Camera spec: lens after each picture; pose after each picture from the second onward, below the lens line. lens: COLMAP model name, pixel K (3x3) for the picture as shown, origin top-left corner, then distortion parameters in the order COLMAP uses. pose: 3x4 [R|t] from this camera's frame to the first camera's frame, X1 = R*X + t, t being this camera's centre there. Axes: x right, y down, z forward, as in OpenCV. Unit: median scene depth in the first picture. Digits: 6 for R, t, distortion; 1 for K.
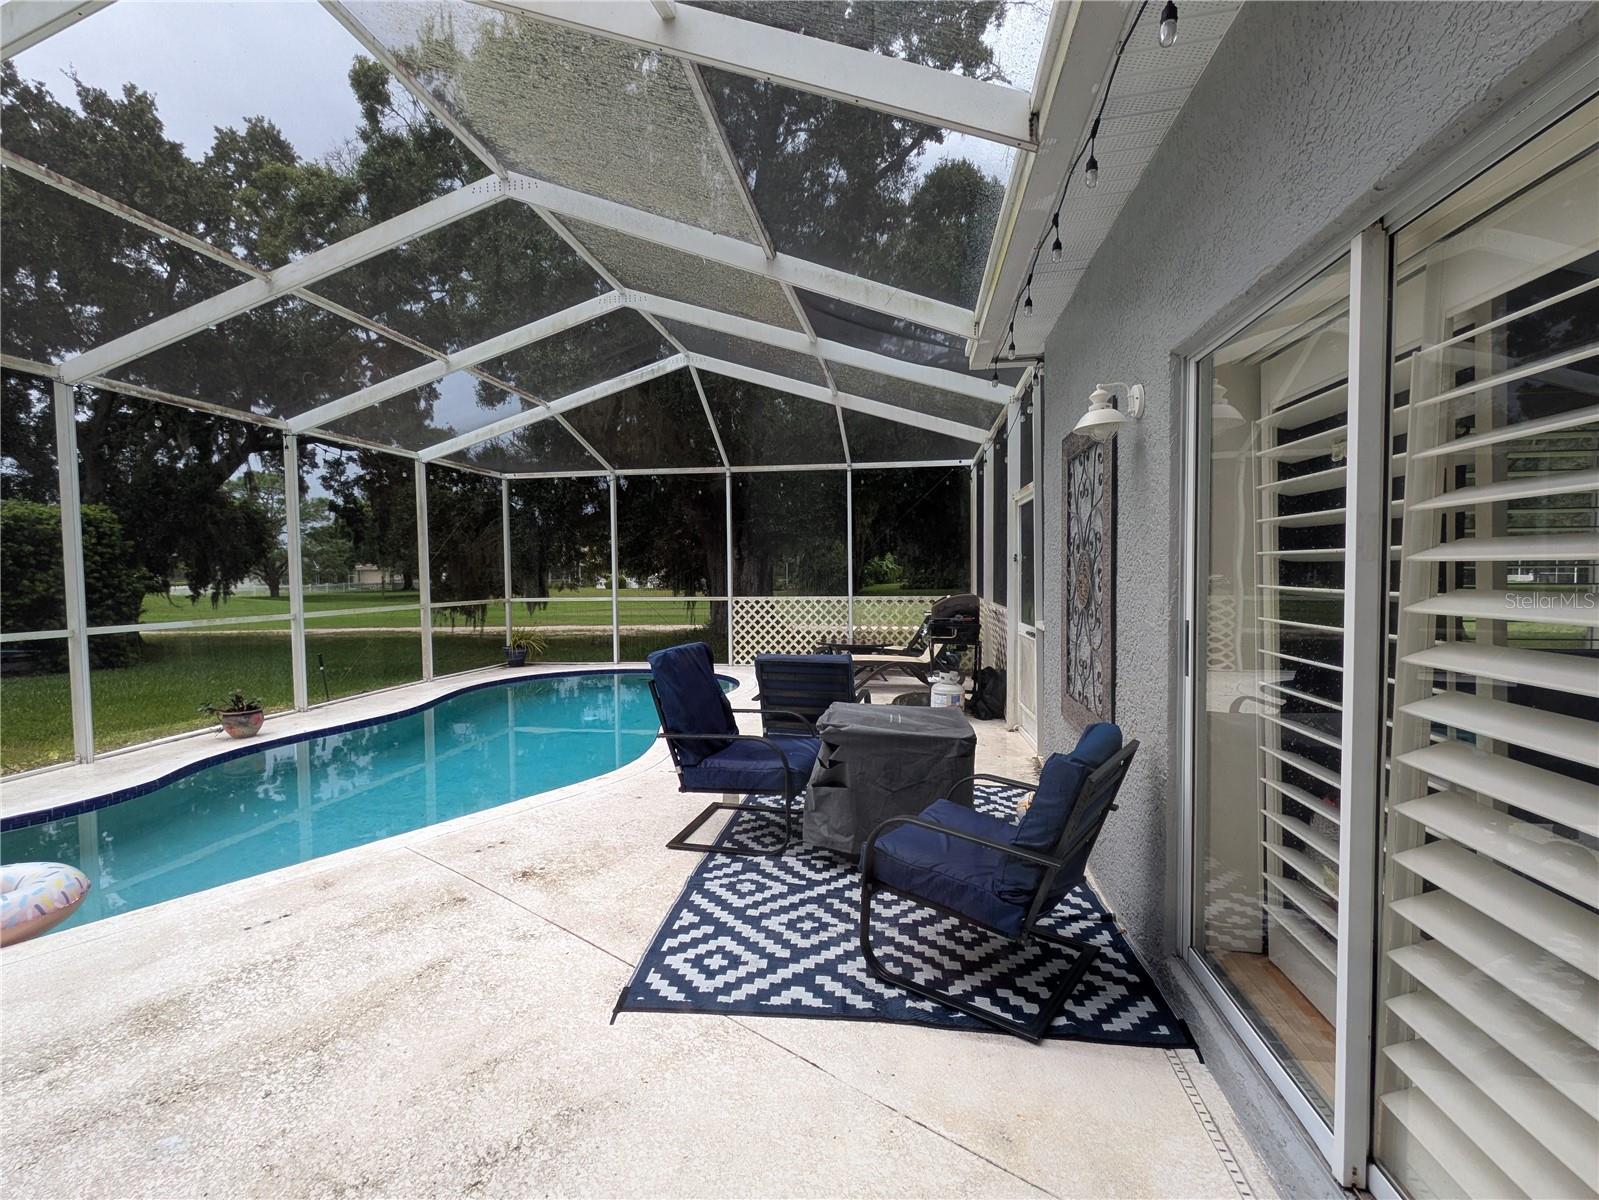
lens RADIAL K [[634.1, 0, 803.3], [0, 634.1, 601.7], [0, 0, 1]] dist [-0.000056, -0.000891]
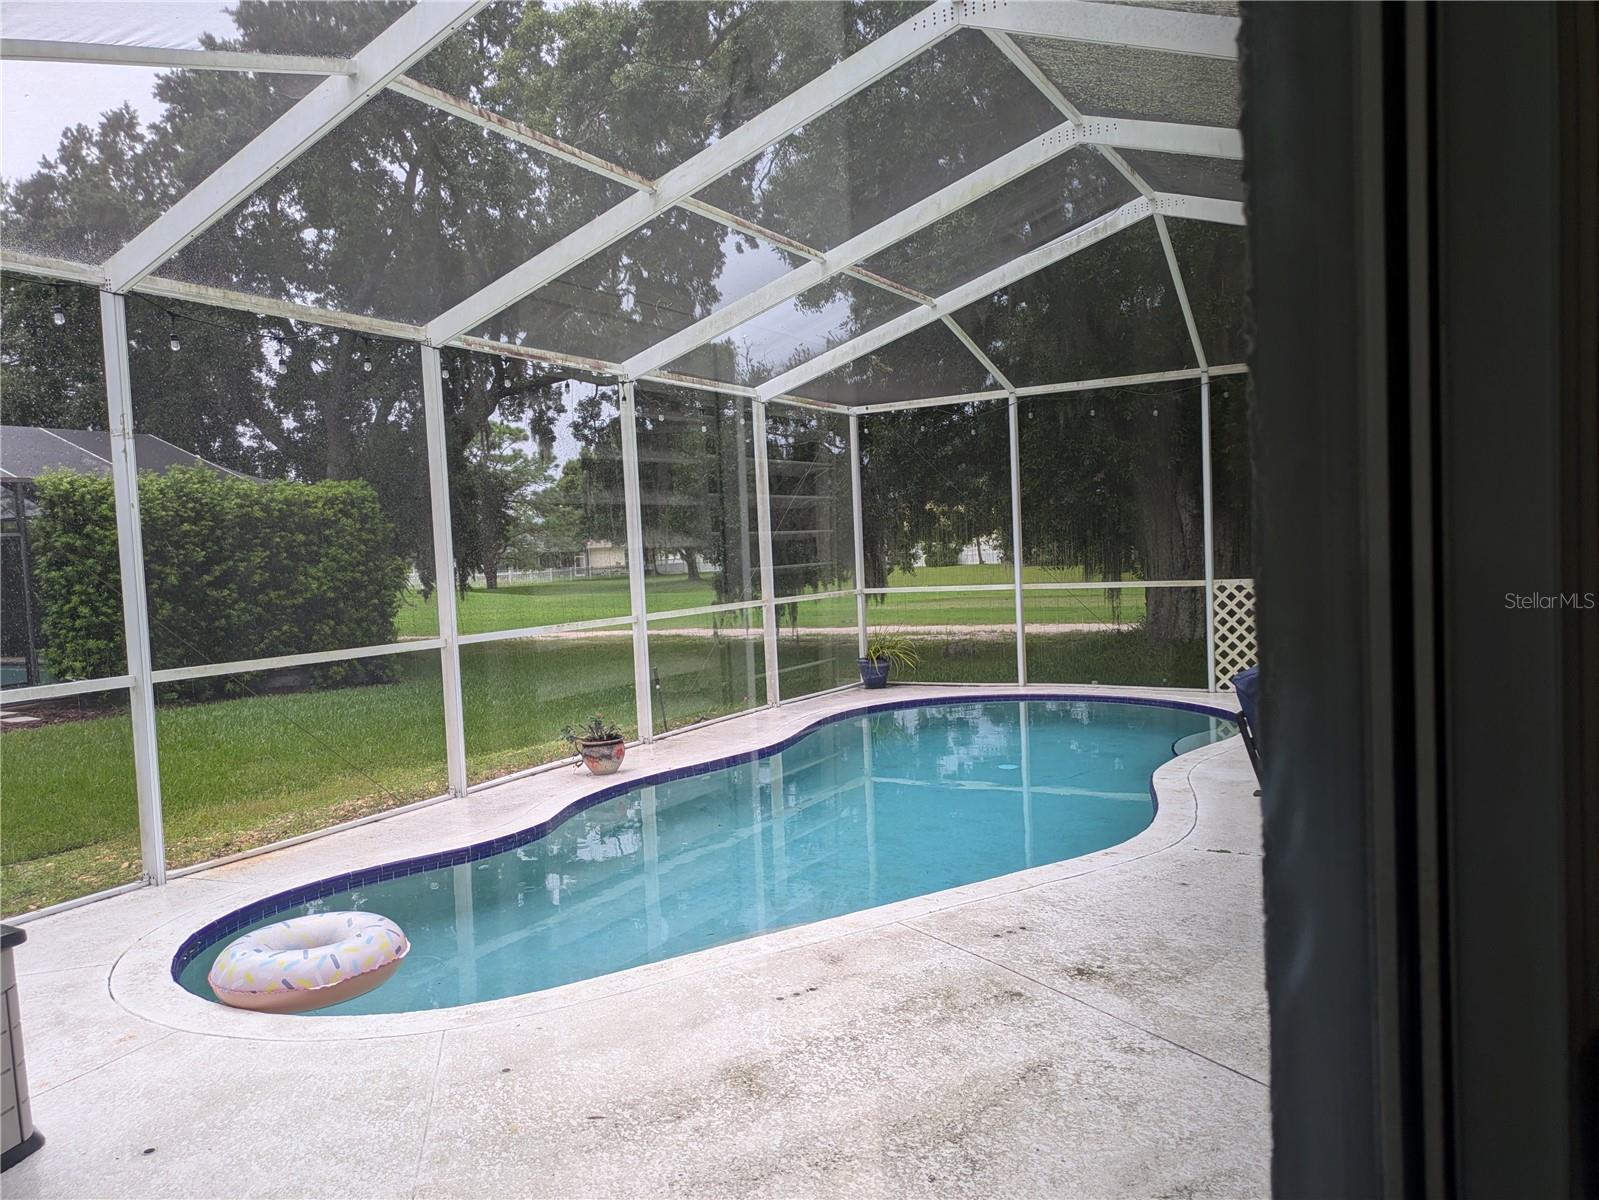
lens RADIAL K [[1081.6, 0, 799.5], [0, 1081.6, 600.0], [0, 0, 1]] dist [0.023720, -0.001262]
pose [[0.942178, -0.013604, -0.334838, -0.151889], [0.019847, 0.999687, 0.015230, -0.013346], [0.334526, -0.020995, 0.942153, -0.137934]]
